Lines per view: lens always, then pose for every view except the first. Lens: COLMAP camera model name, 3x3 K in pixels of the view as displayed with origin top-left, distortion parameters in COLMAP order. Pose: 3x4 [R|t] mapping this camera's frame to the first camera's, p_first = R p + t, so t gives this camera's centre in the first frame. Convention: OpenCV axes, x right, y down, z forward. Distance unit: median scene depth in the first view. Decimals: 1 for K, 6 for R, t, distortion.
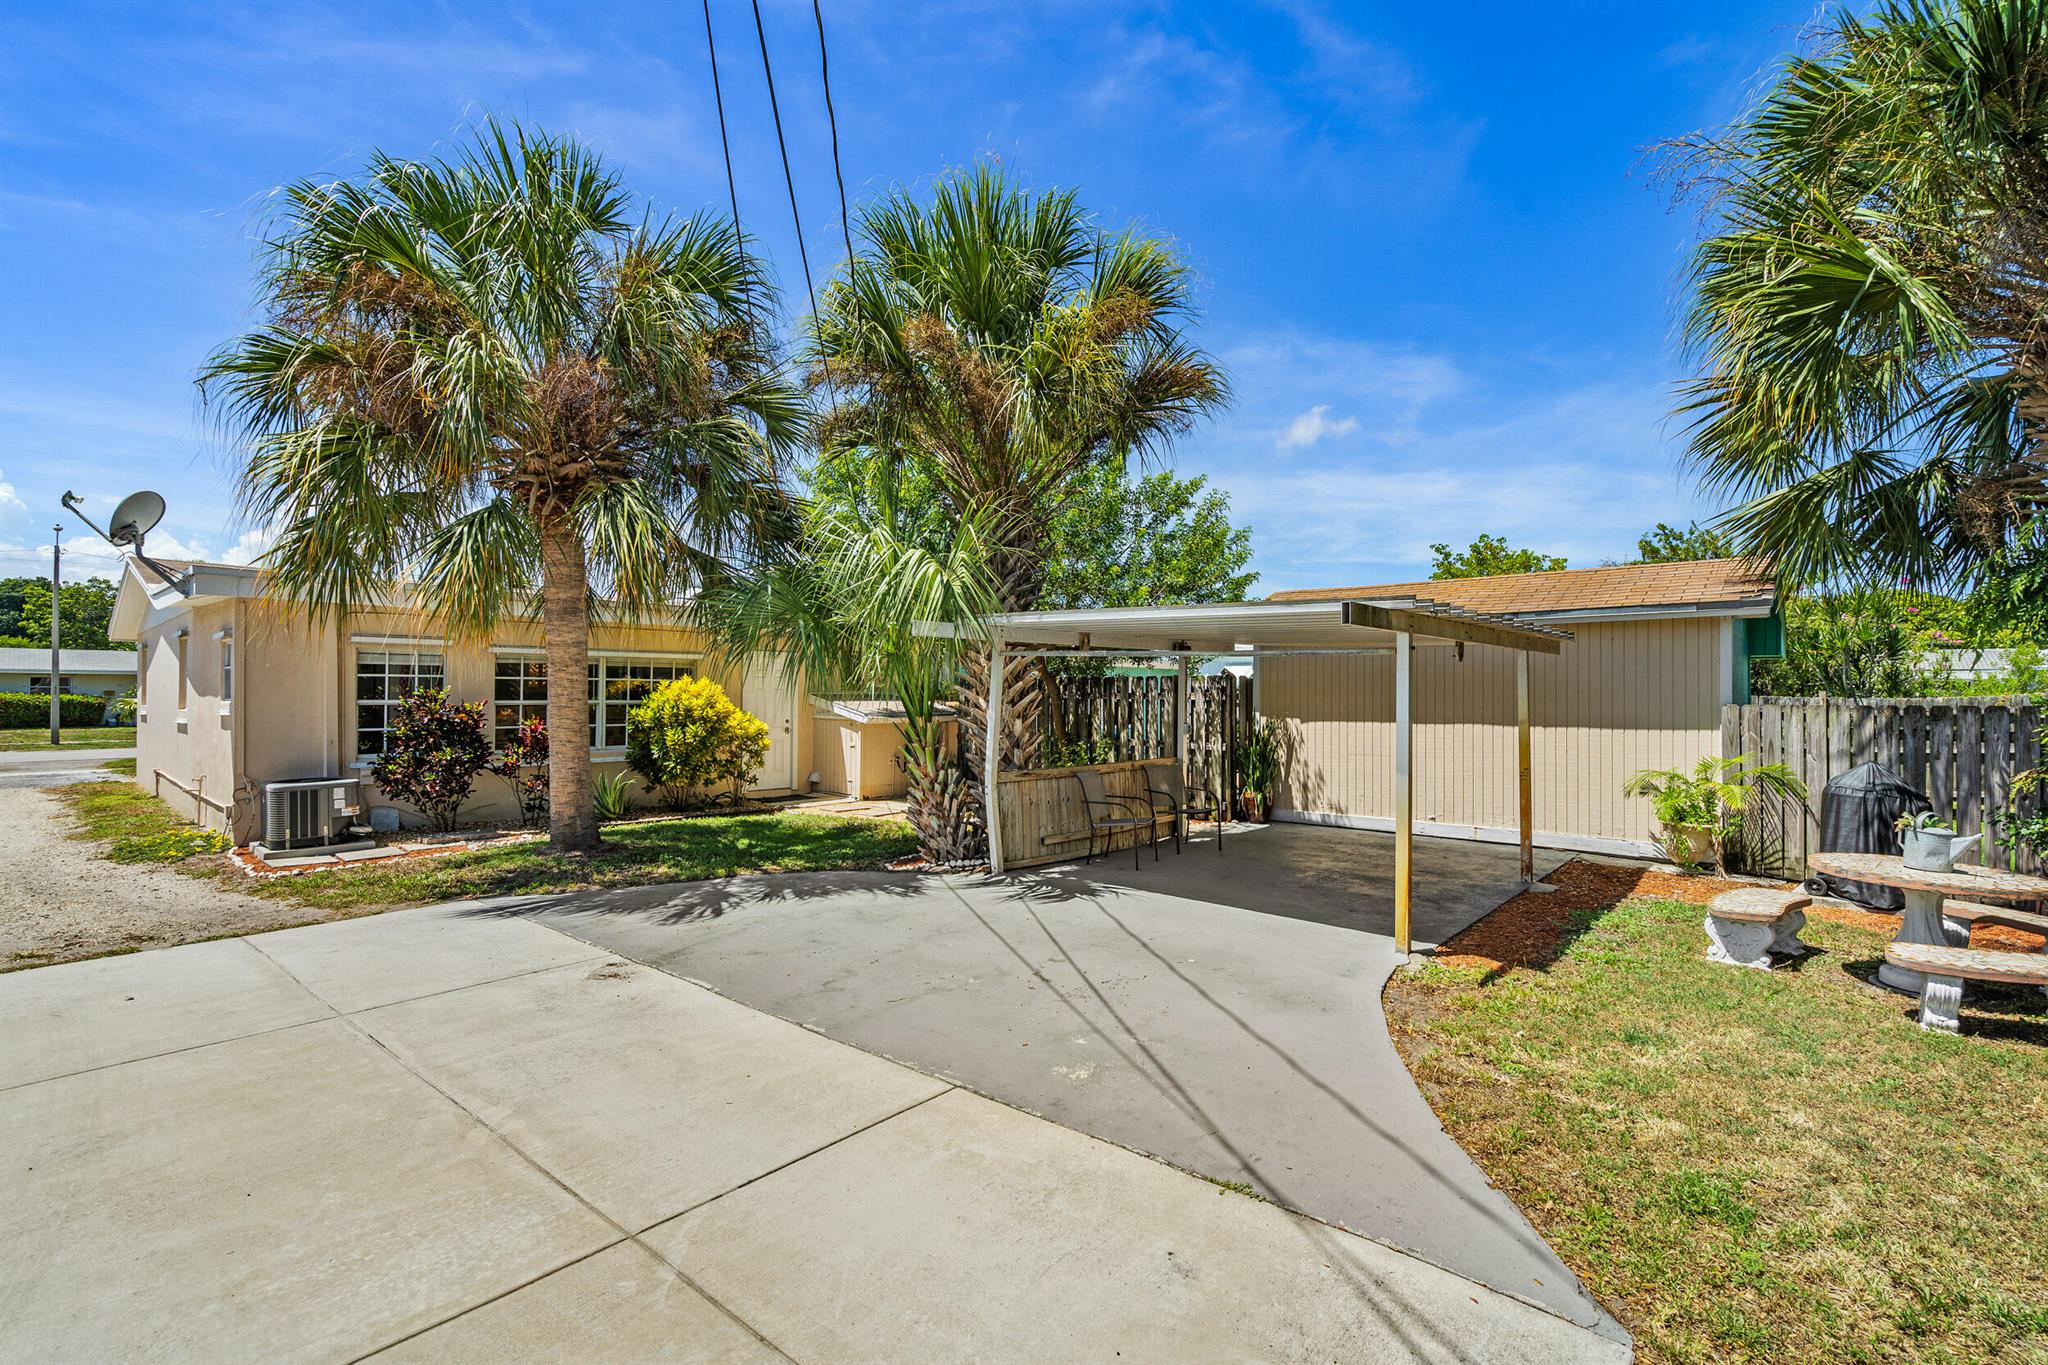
lens RADIAL K [[950.4, 0, 1027.7], [0, 950.4, 687.6], [0, 0, 1]] dist [0.001784, 0.000922]
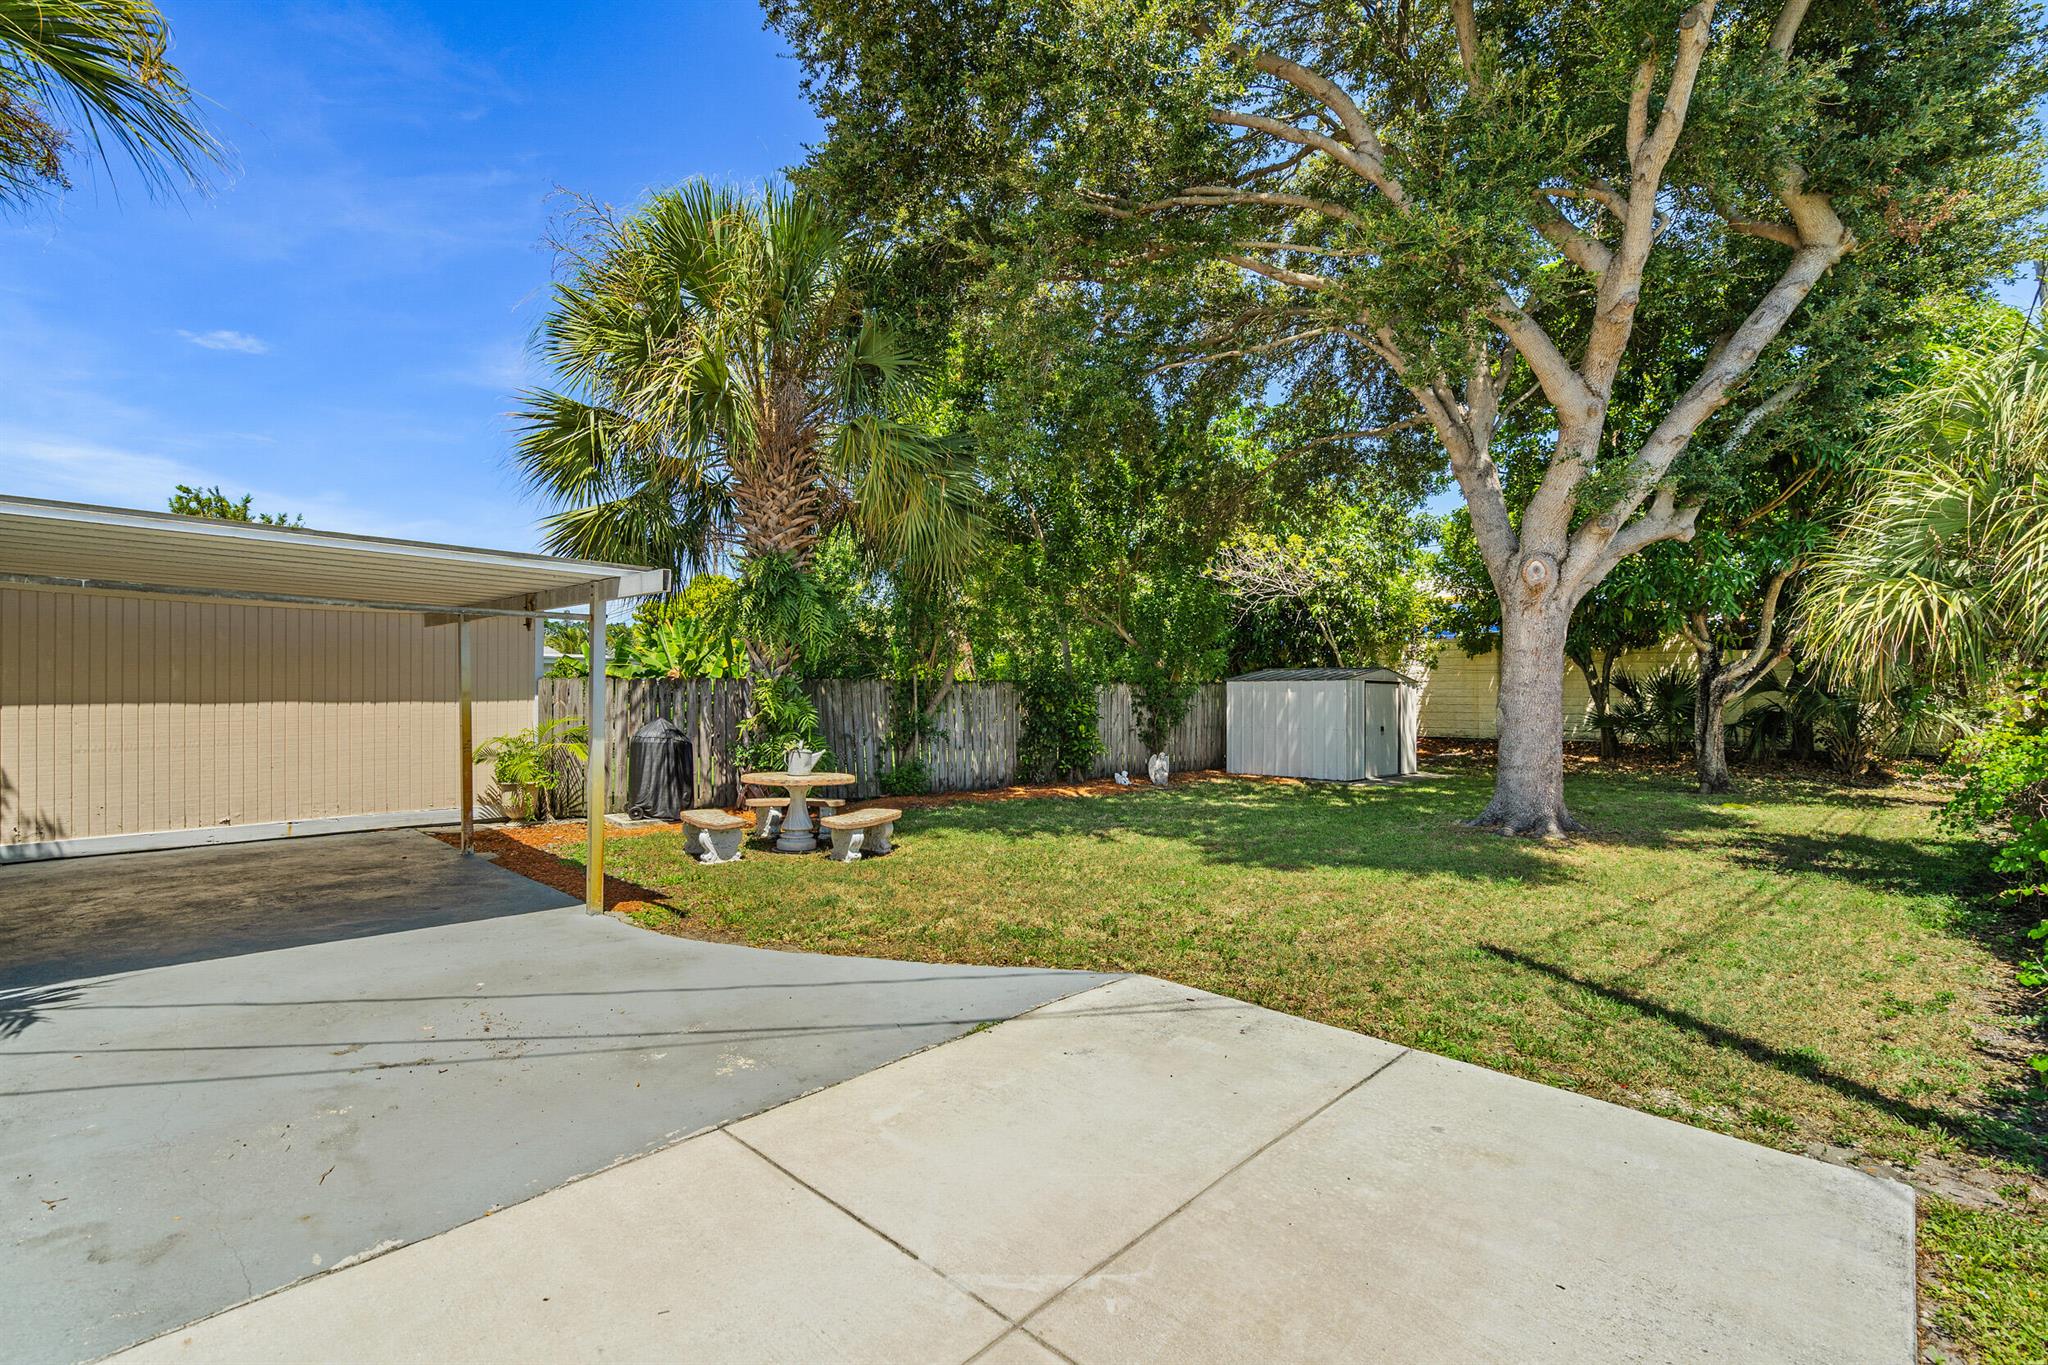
lens RADIAL K [[950.4, 0, 1032.8], [0, 950.4, 684.6], [0, 0, 1]] dist [0.001784, 0.000922]
pose [[0.046046, -0.006210, 0.998920, -0.798706], [-0.005221, 0.999966, 0.006458, 0.028328], [-0.998926, -0.005513, 0.046012, 0.634078]]
